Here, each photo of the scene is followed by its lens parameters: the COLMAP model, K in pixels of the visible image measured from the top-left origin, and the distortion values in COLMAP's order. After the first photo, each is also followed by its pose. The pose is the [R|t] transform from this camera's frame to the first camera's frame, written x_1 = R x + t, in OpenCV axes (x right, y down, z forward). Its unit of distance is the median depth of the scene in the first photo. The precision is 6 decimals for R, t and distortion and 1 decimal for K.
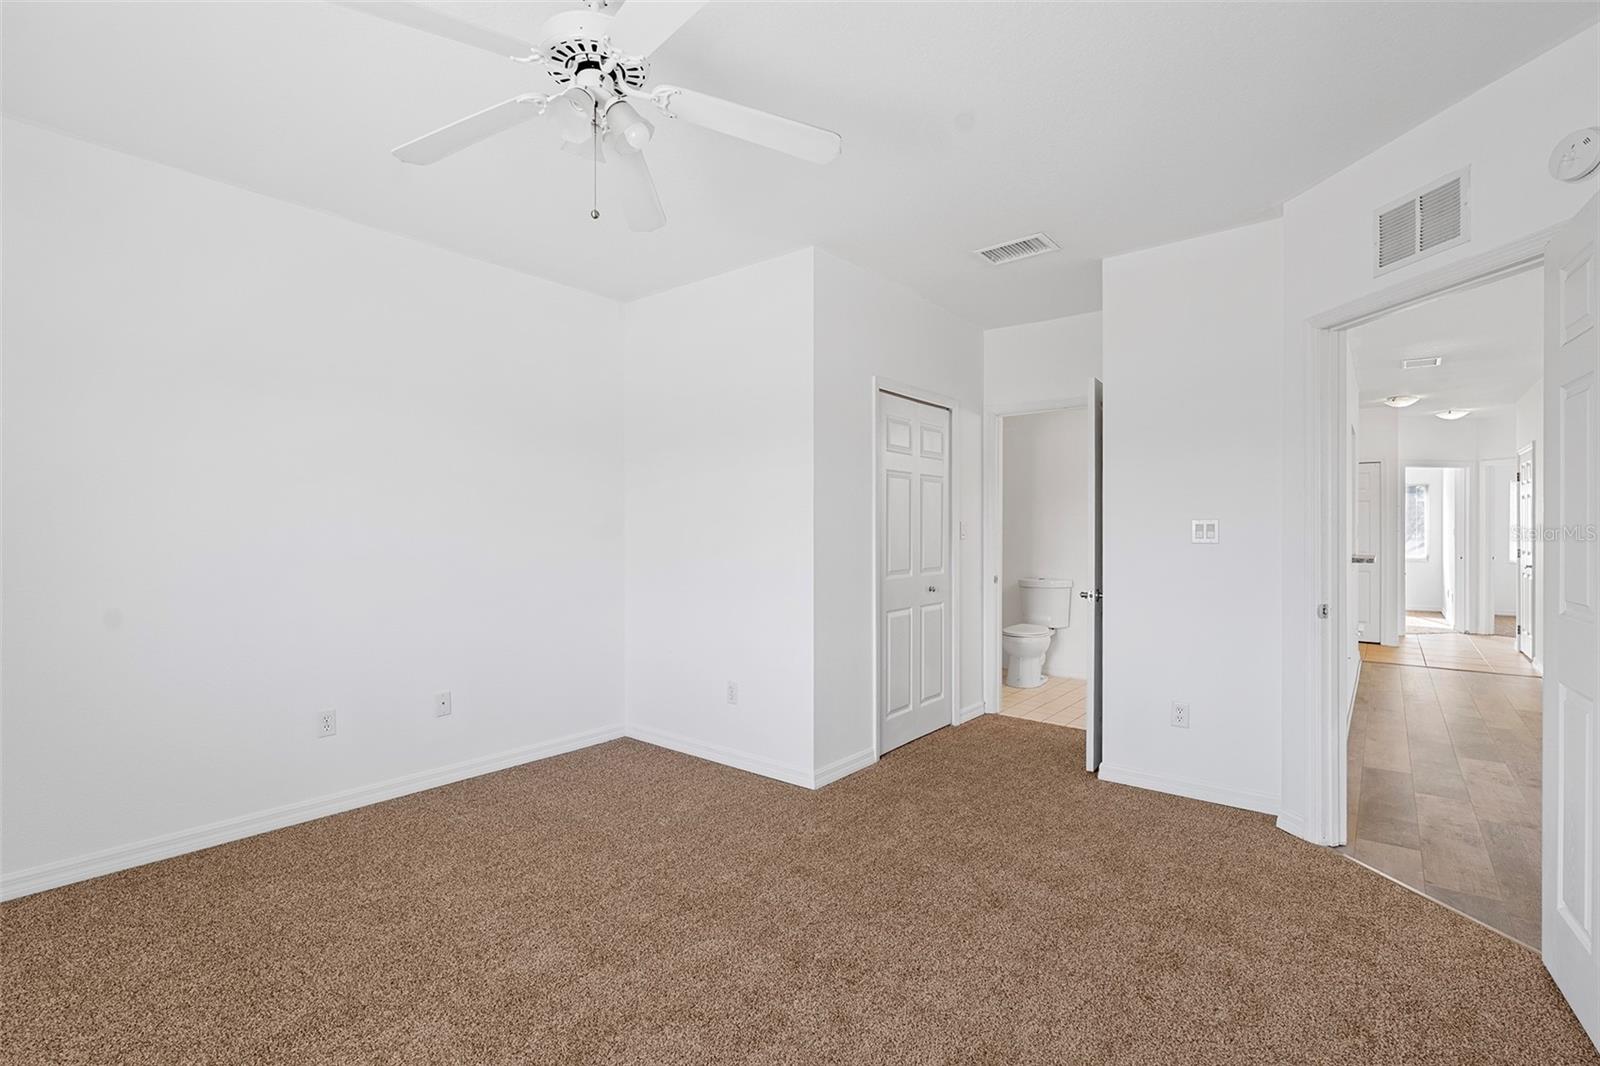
lens RADIAL K [[740.0, 0, 800.0], [0, 740.0, 533.0], [0, 0, 1]] dist [-0.003219, 0.000154]
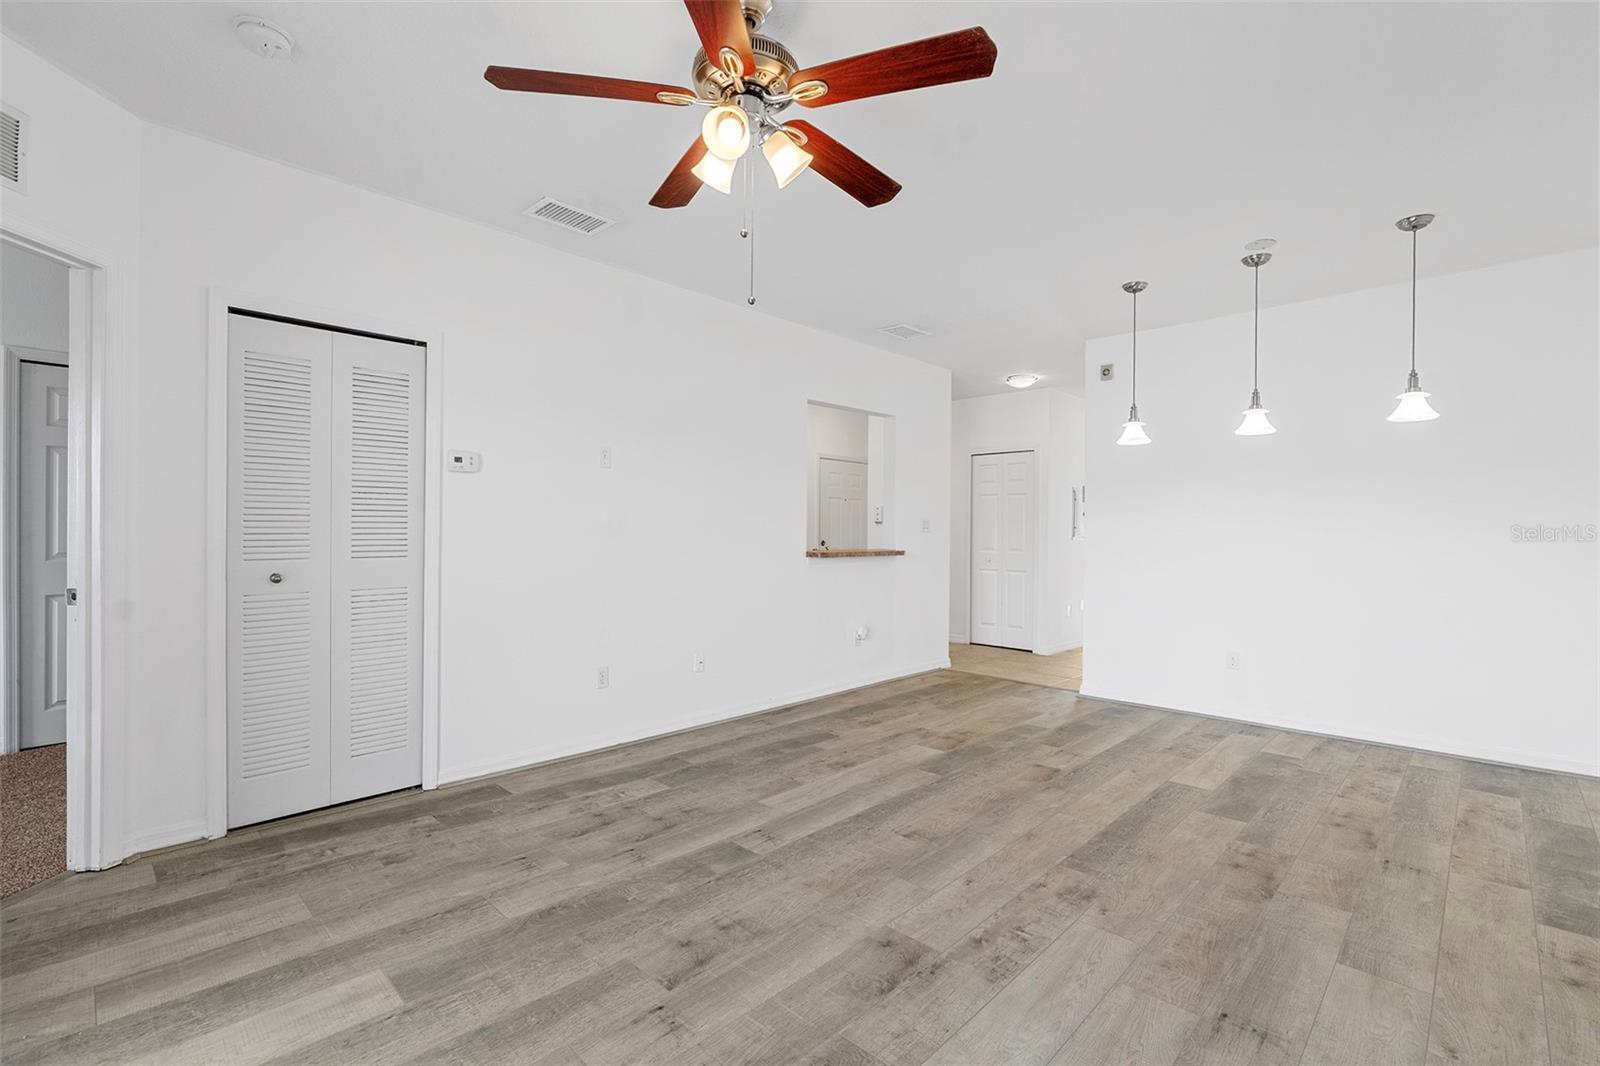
lens RADIAL K [[719.2, 0, 798.5], [0, 719.2, 527.5], [0, 0, 1]] dist [-0.006298, 0.000060]
pose [[0.994937, 0.009916, -0.100008, 0.658583], [-0.010719, 0.999914, -0.007494, 0.008899], [0.099925, 0.008528, 0.994958, 0.102103]]
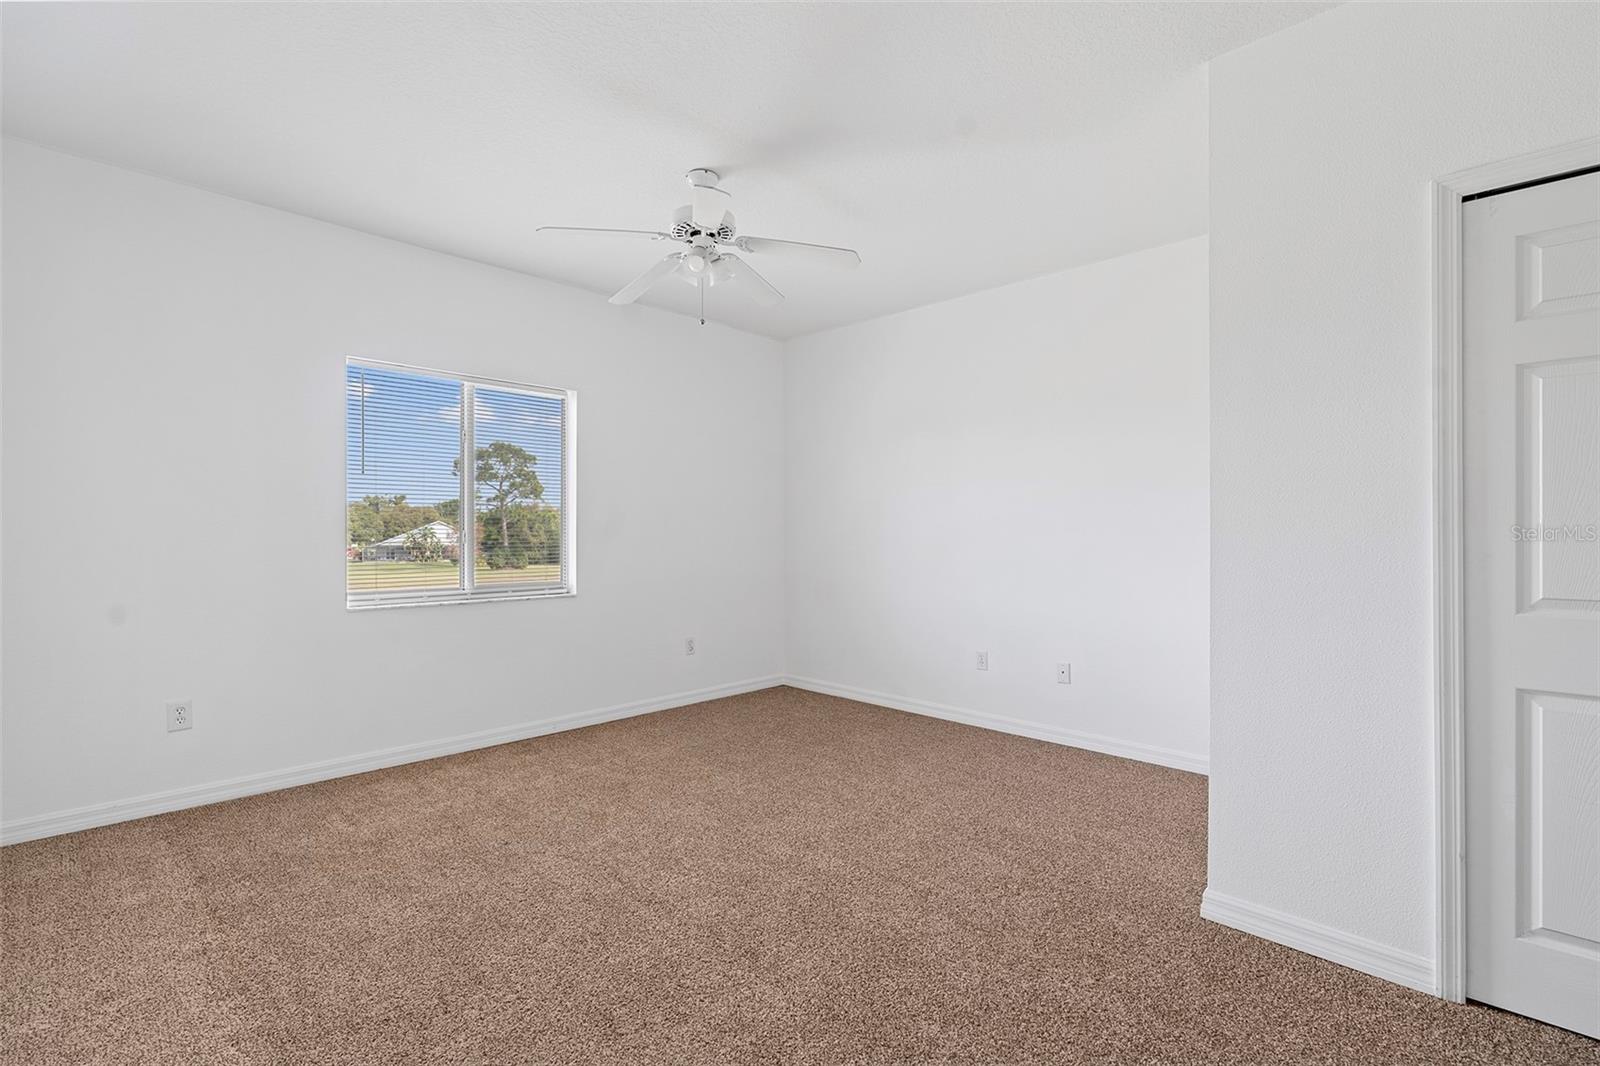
lens RADIAL K [[740.0, 0, 800.0], [0, 740.0, 533.0], [0, 0, 1]] dist [-0.003219, 0.000154]
pose [[-0.093152, 0.003924, -0.995644, 0.331103], [-0.006714, 0.999967, 0.004569, 0.008324], [0.995629, 0.007111, -0.093122, 0.347774]]
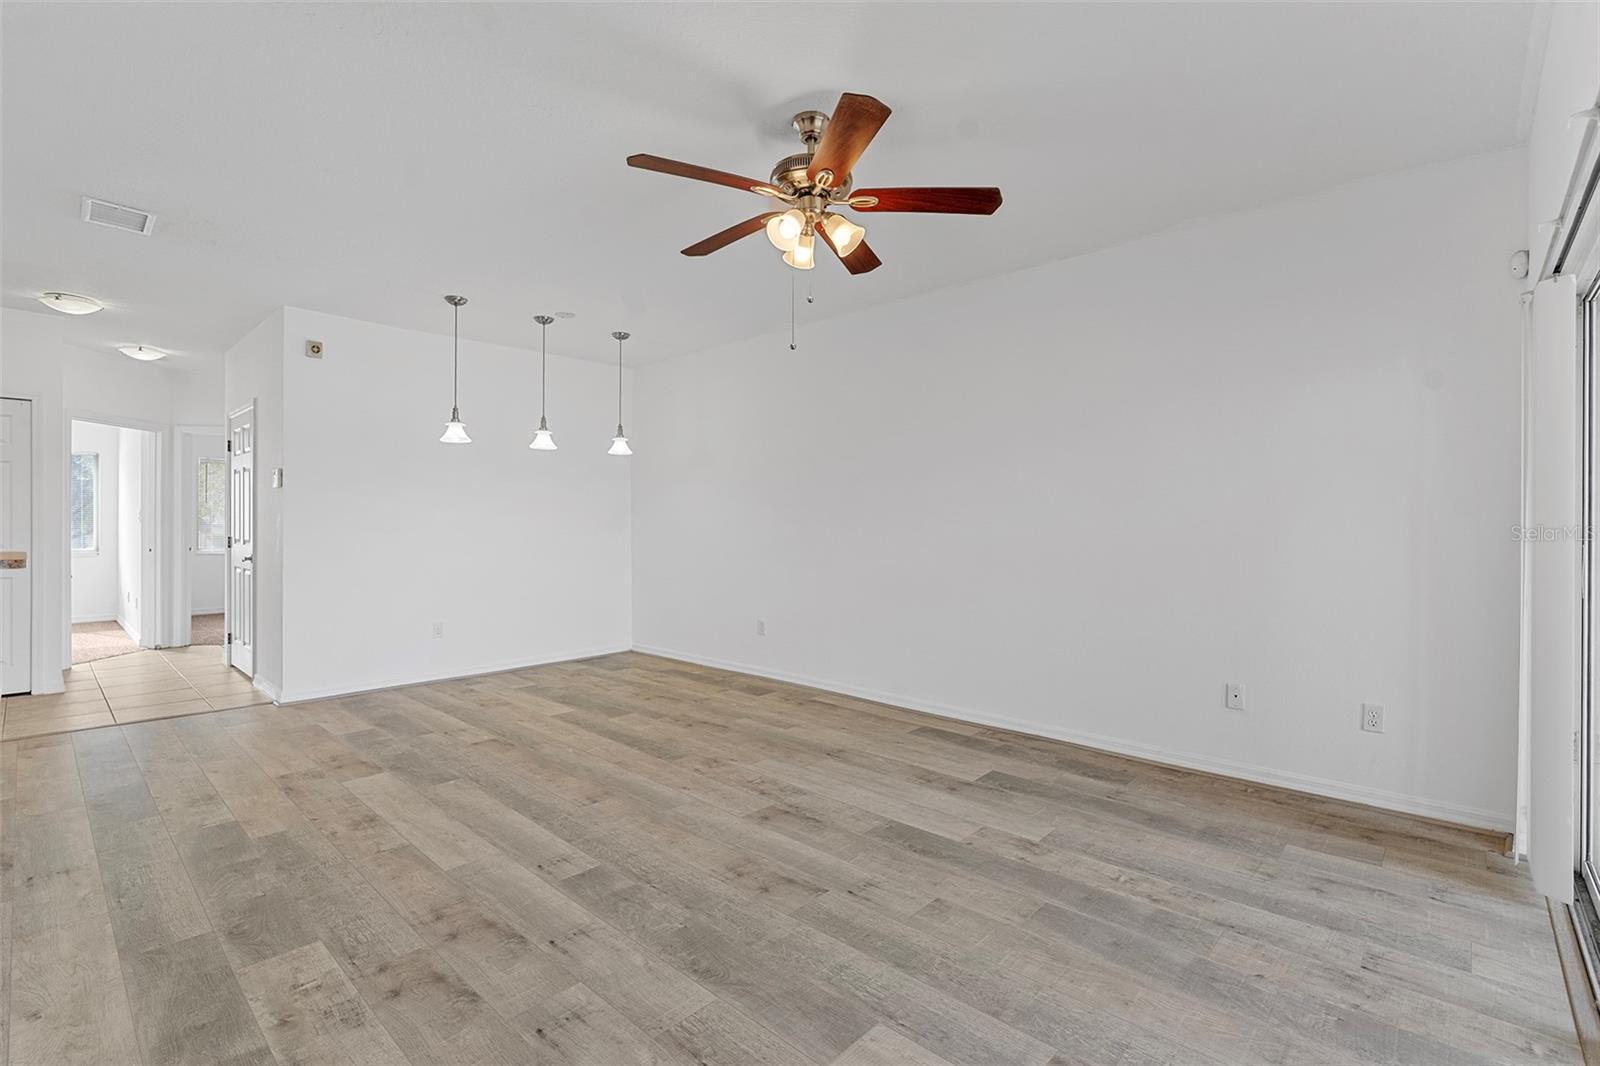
lens RADIAL K [[719.2, 0, 798.5], [0, 719.2, 527.5], [0, 0, 1]] dist [-0.006298, 0.000060]
pose [[0.075110, -0.002056, 0.997173, 0.261598], [-0.003952, 0.999989, 0.002359, 0.007701], [-0.997167, -0.004118, 0.075101, 0.345005]]
